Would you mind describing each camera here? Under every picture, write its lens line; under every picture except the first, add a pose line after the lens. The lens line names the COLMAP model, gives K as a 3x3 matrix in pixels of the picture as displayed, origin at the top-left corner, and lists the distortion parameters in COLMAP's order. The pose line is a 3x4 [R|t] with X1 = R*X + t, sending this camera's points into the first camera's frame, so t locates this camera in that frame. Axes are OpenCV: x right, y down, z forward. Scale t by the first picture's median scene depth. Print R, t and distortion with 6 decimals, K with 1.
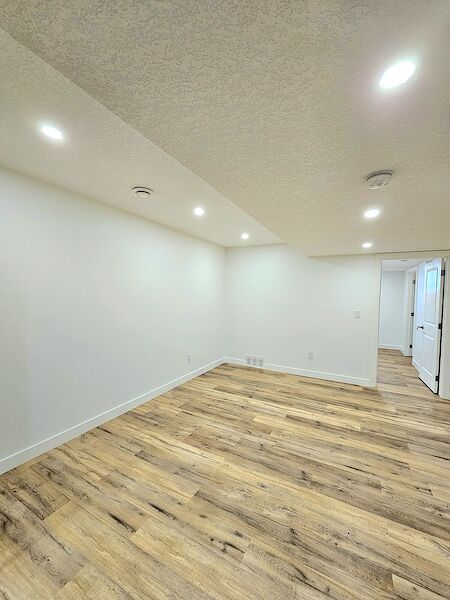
lens RADIAL K [[247.9, 0, 227.7], [0, 247.9, 303.0], [0, 0, 1]] dist [-0.000404, 0.000431]
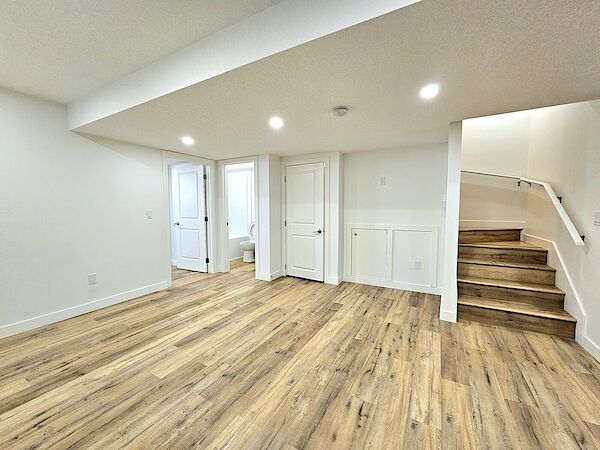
lens RADIAL K [[247.9, 0, 302.5], [0, 247.9, 222.6], [0, 0, 1]] dist [-0.000404, 0.000431]
pose [[0.008679, -0.081935, 0.996600, -0.497859], [0.040926, 0.995831, 0.081516, 0.034188], [-0.999124, 0.040079, 0.011996, 0.604149]]
